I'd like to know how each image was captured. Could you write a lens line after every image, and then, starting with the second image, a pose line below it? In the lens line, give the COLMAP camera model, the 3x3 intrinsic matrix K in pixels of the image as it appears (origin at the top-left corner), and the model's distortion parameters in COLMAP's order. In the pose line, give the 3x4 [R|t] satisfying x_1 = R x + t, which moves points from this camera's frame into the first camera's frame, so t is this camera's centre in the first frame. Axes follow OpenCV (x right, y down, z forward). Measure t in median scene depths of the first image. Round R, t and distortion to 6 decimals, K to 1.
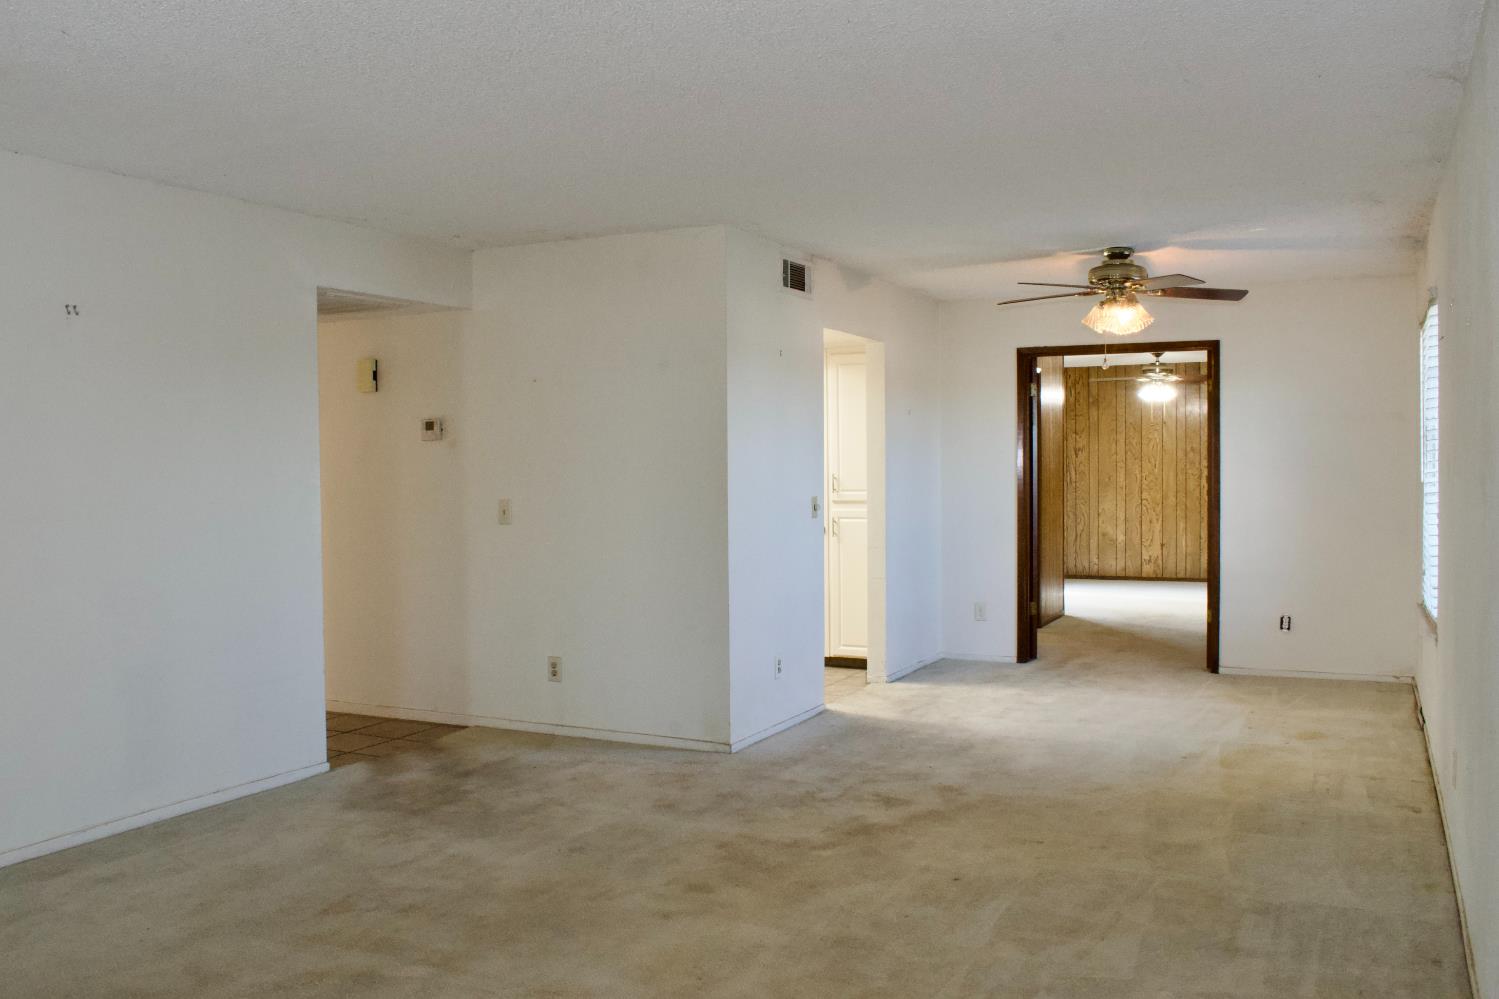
lens RADIAL K [[1289.9, 0, 749.5], [0, 1289.9, 499.5], [0, 0, 1]] dist [-0.106873, -0.002179]
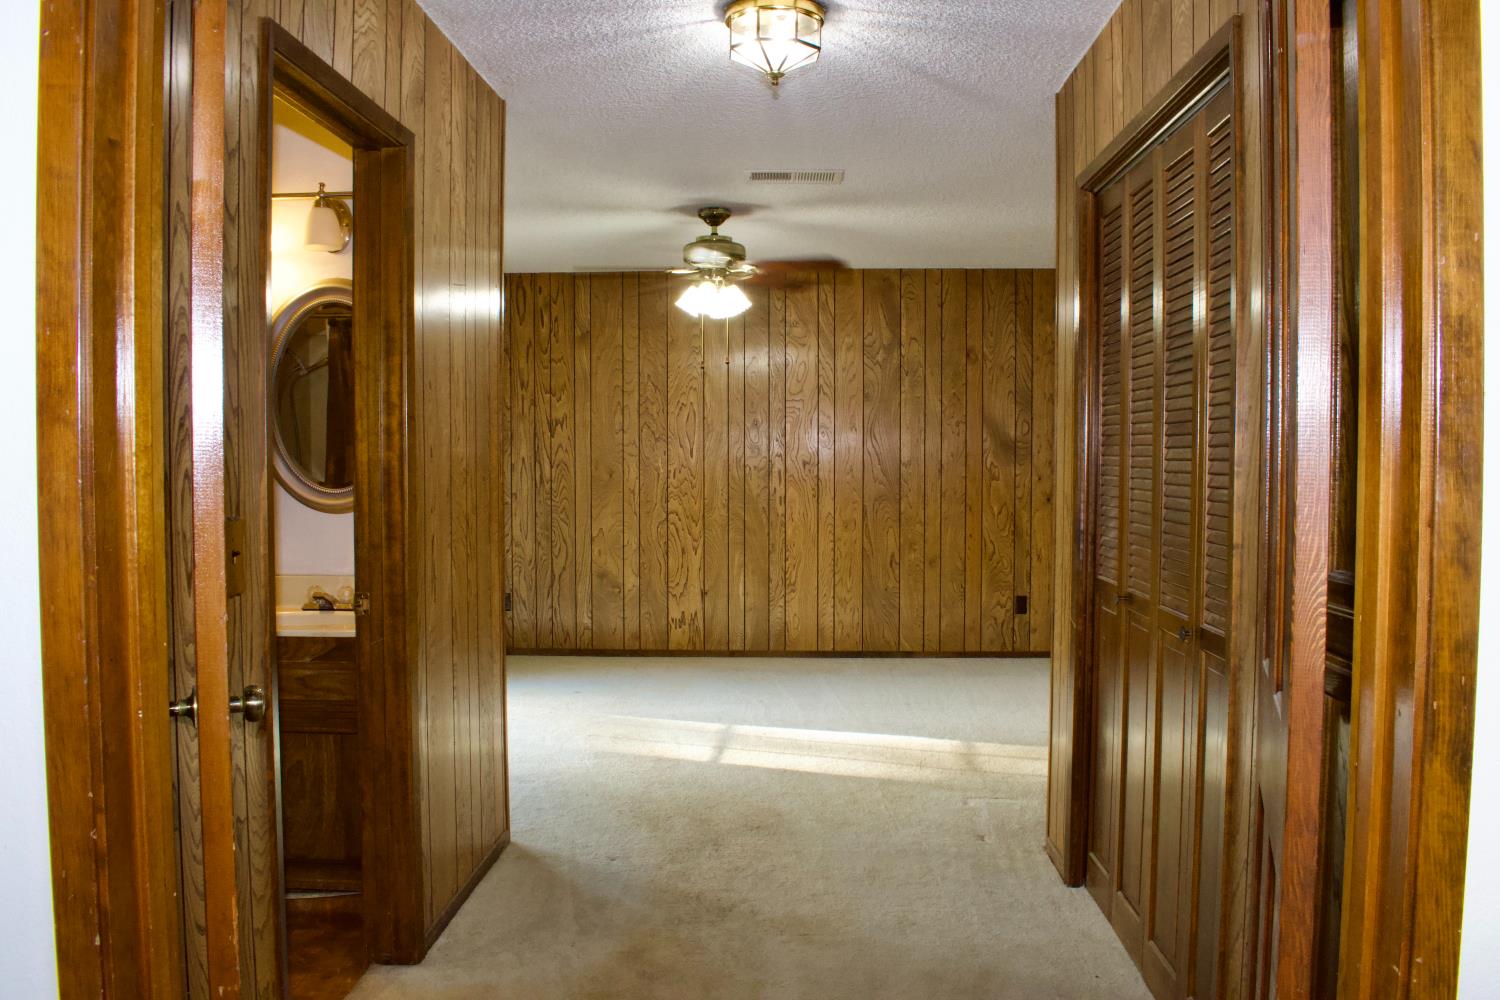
lens RADIAL K [[1180.9, 0, 756.1], [0, 1180.9, 497.5], [0, 0, 1]] dist [-0.091498, 0.002708]
pose [[0.918287, -0.007350, 0.395847, 0.137237], [0.003262, 0.999934, 0.010998, -0.012273], [-0.395901, -0.008808, 0.918251, 0.507274]]
